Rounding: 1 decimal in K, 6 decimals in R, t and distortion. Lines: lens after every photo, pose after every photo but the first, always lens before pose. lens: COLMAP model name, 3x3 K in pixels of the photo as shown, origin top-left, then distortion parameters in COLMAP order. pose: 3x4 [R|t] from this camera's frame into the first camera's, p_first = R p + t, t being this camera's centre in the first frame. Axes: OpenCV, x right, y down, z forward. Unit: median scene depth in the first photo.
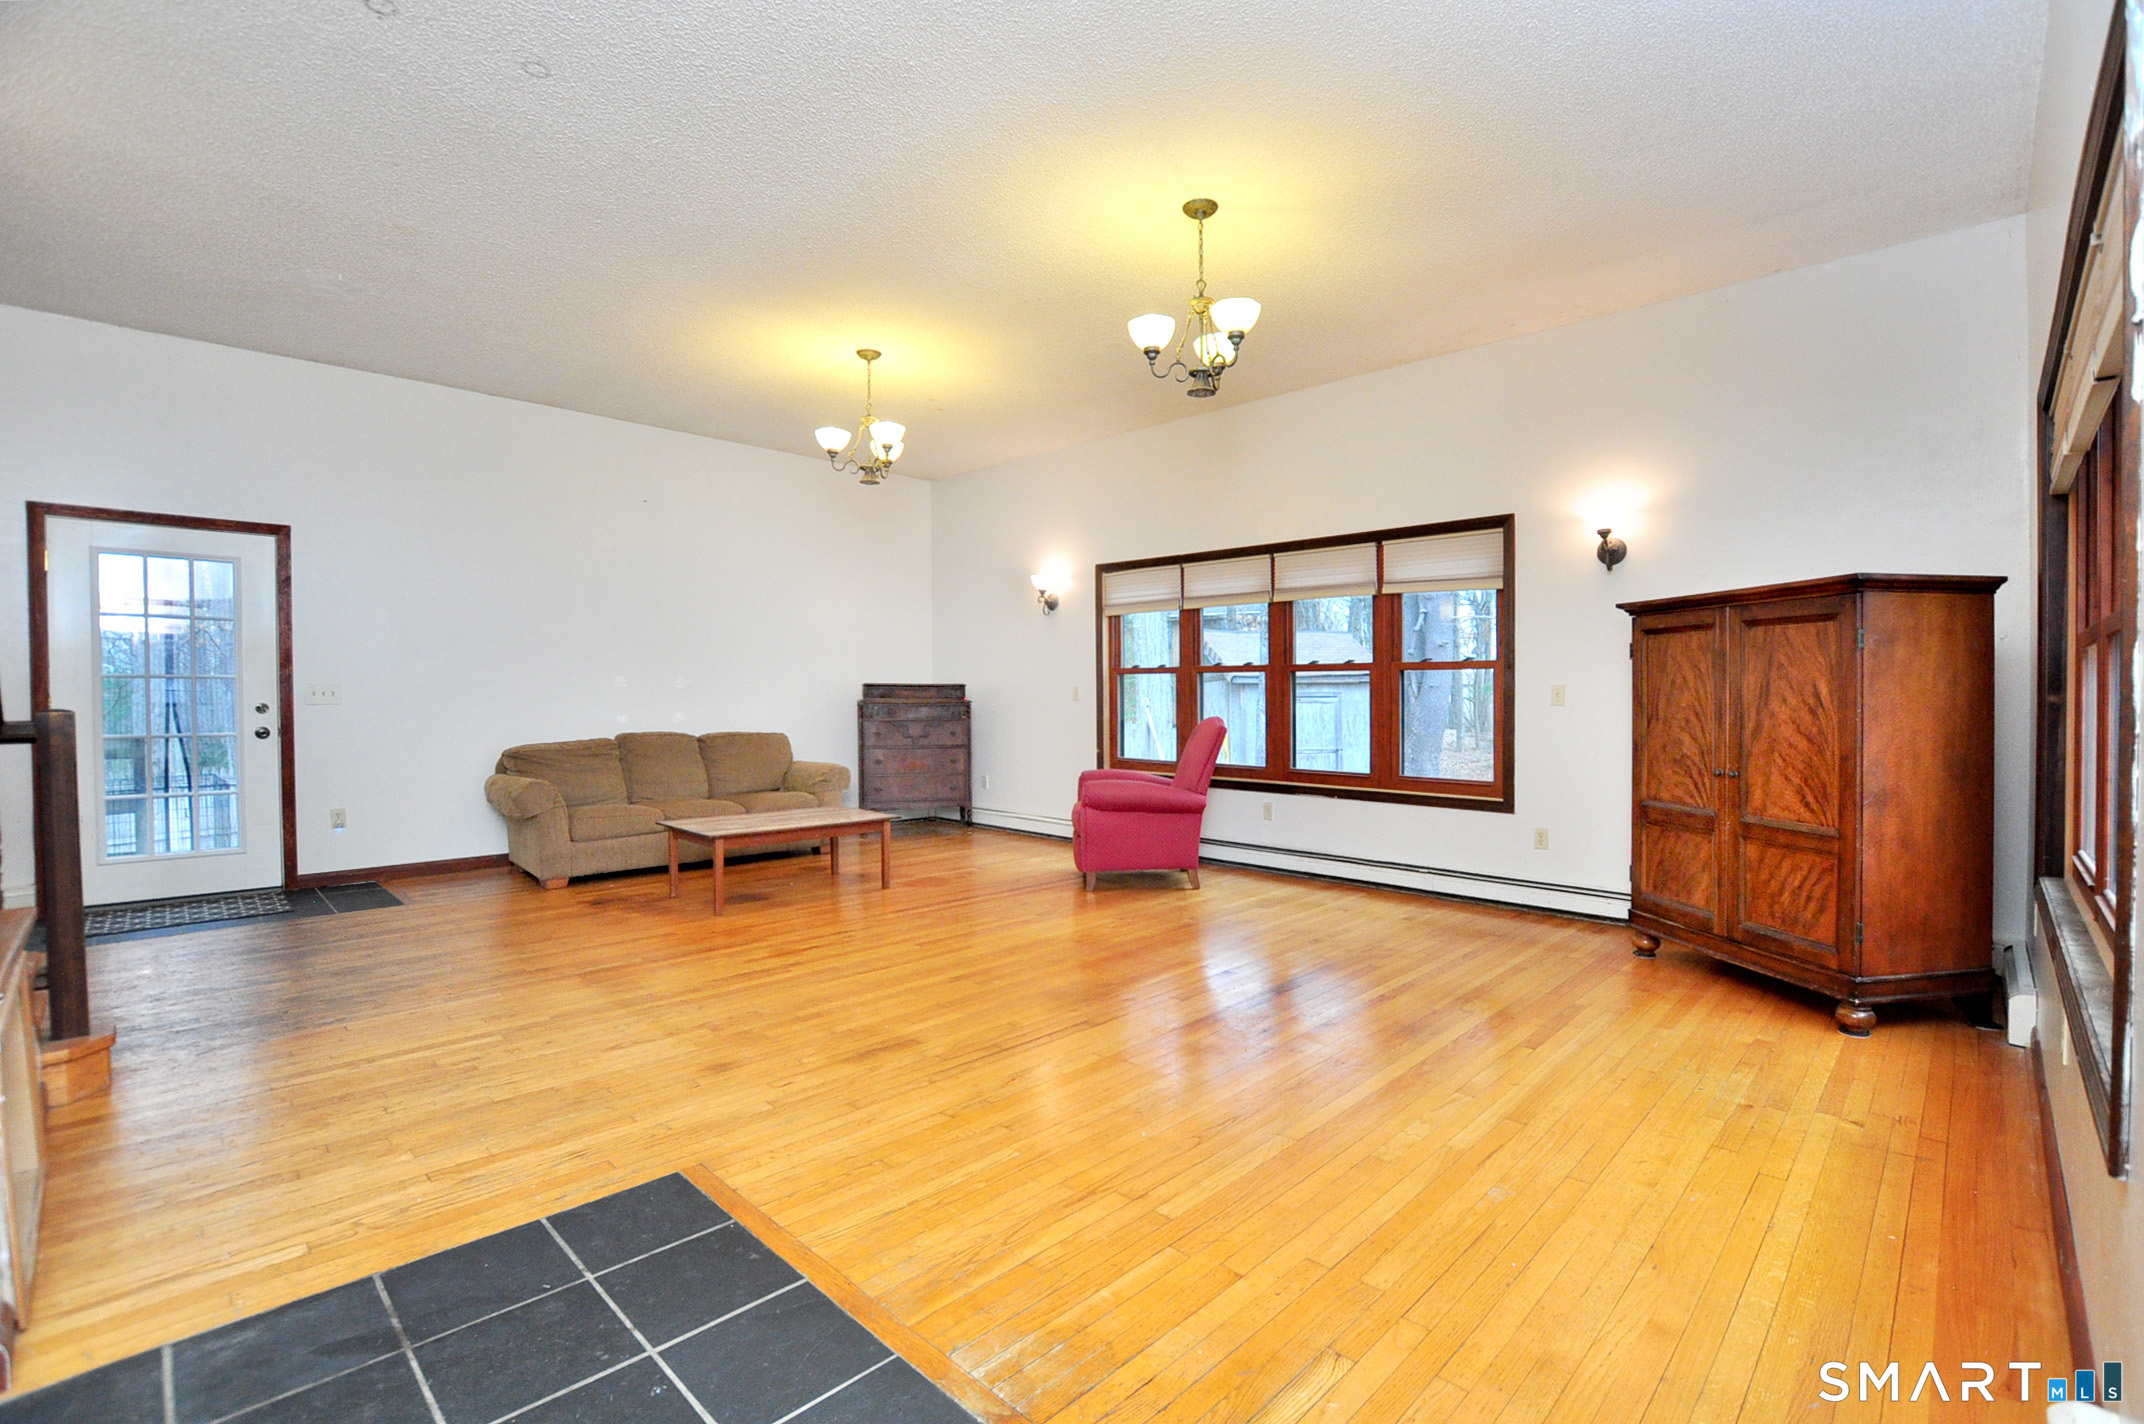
lens RADIAL K [[942.7, 0, 1065.7], [0, 942.7, 707.7], [0, 0, 1]] dist [-0.025706, 0.001962]
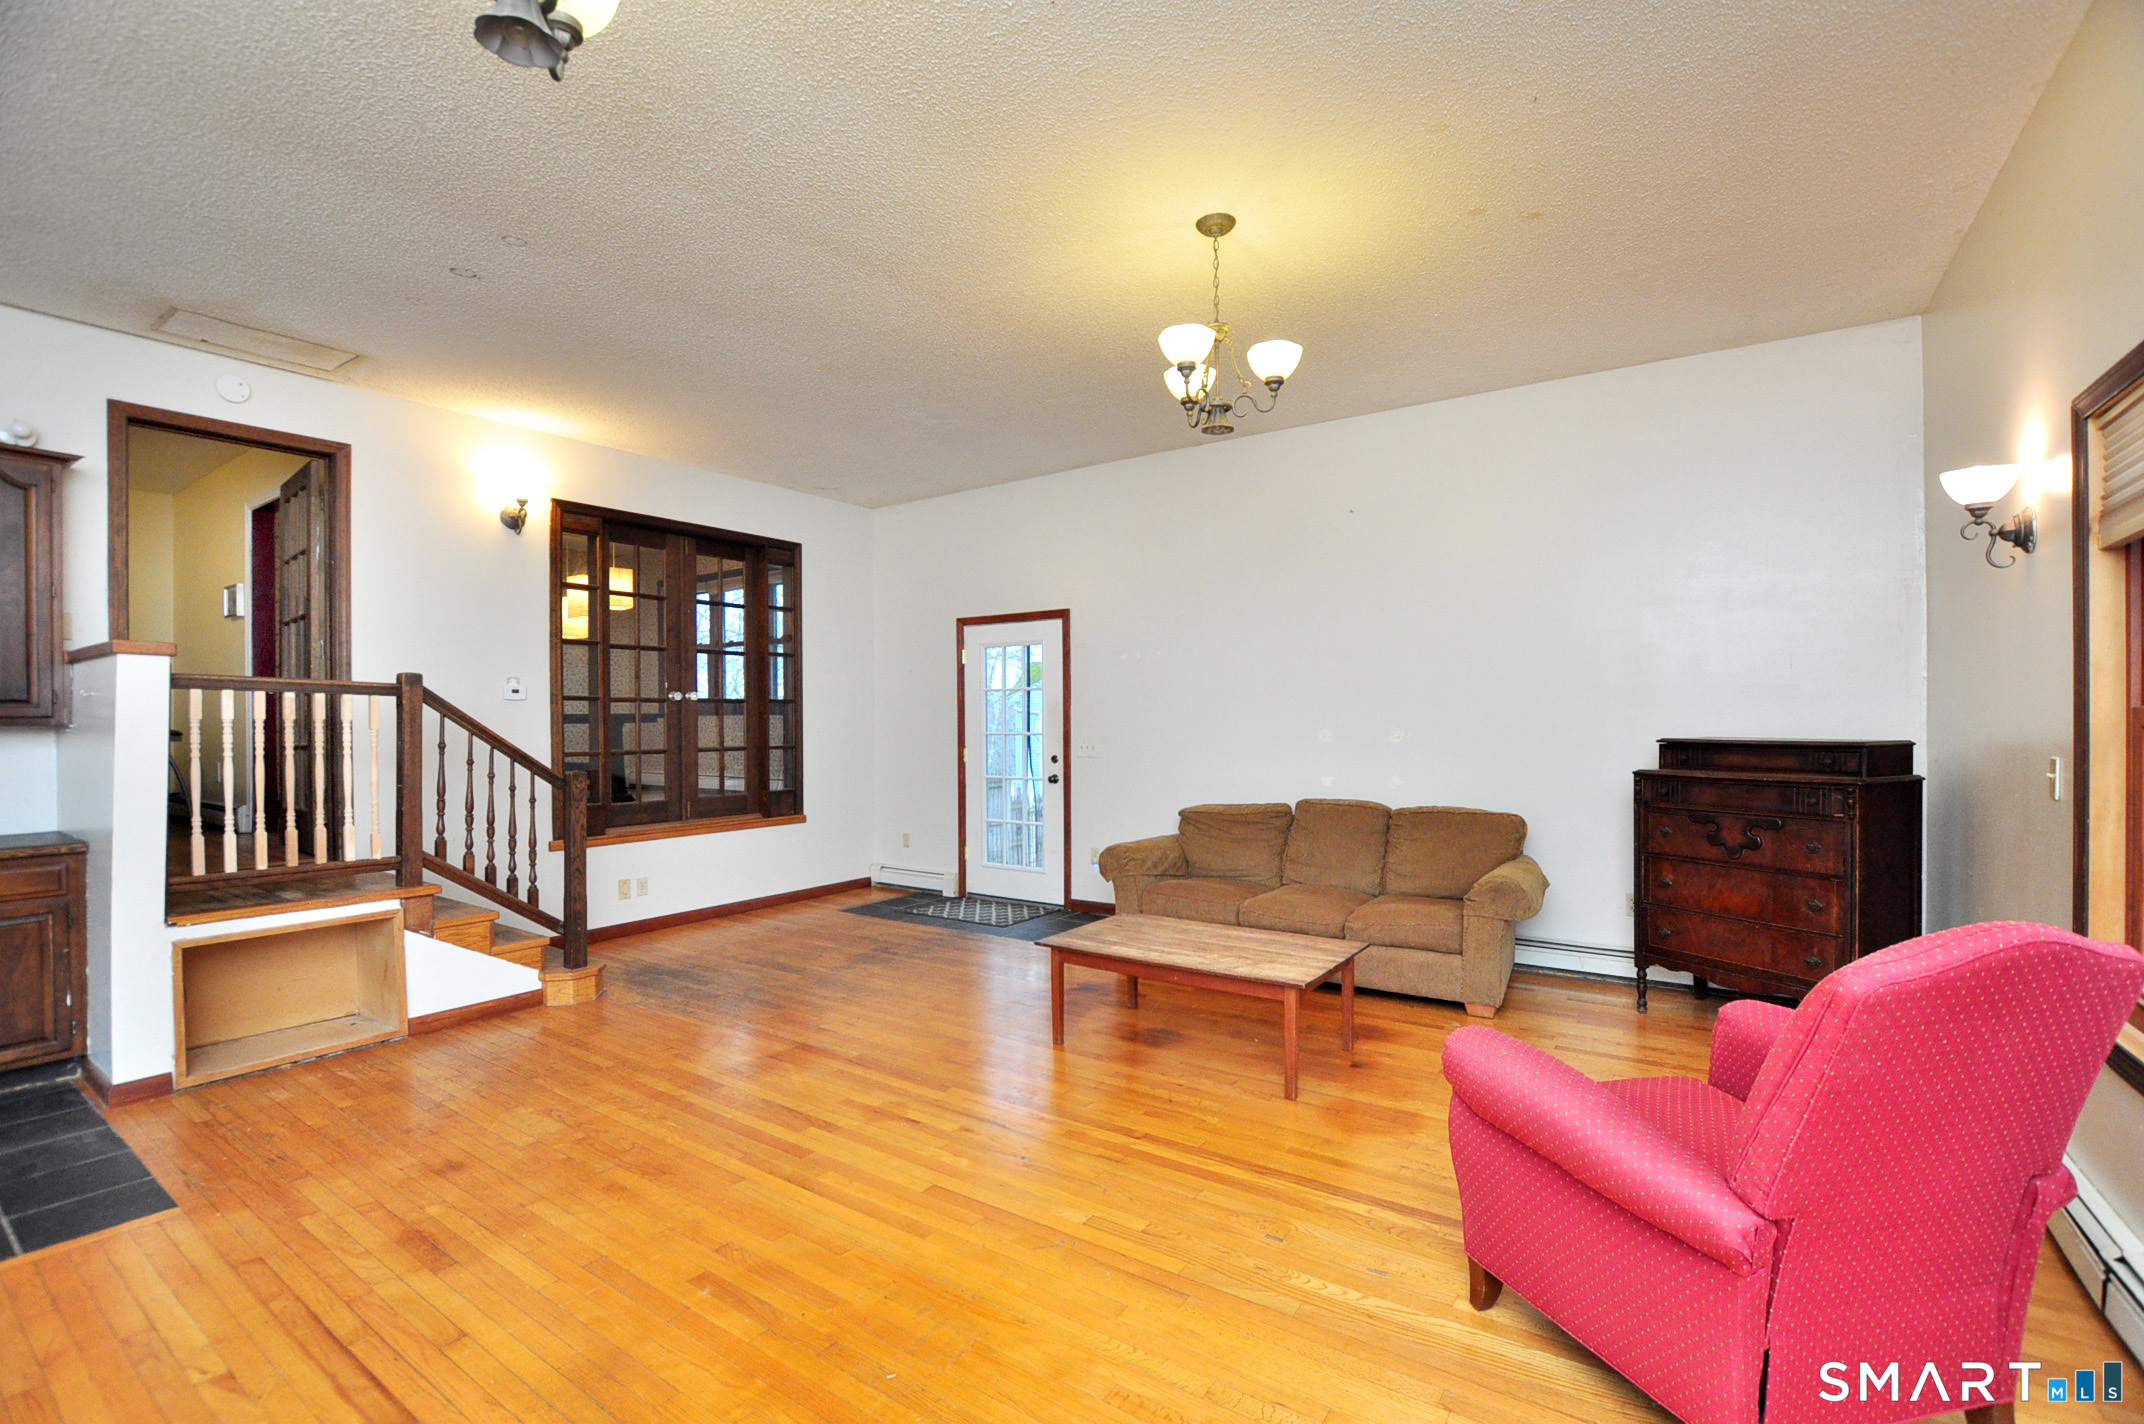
lens RADIAL K [[942.7, 0, 1081.2], [0, 942.7, 726.7], [0, 0, 1]] dist [-0.025706, 0.001962]
pose [[0.187313, 0.002213, -0.982298, 0.381462], [-0.008934, 0.999960, 0.000550, -0.043786], [0.982260, 0.008673, 0.187326, 0.798099]]
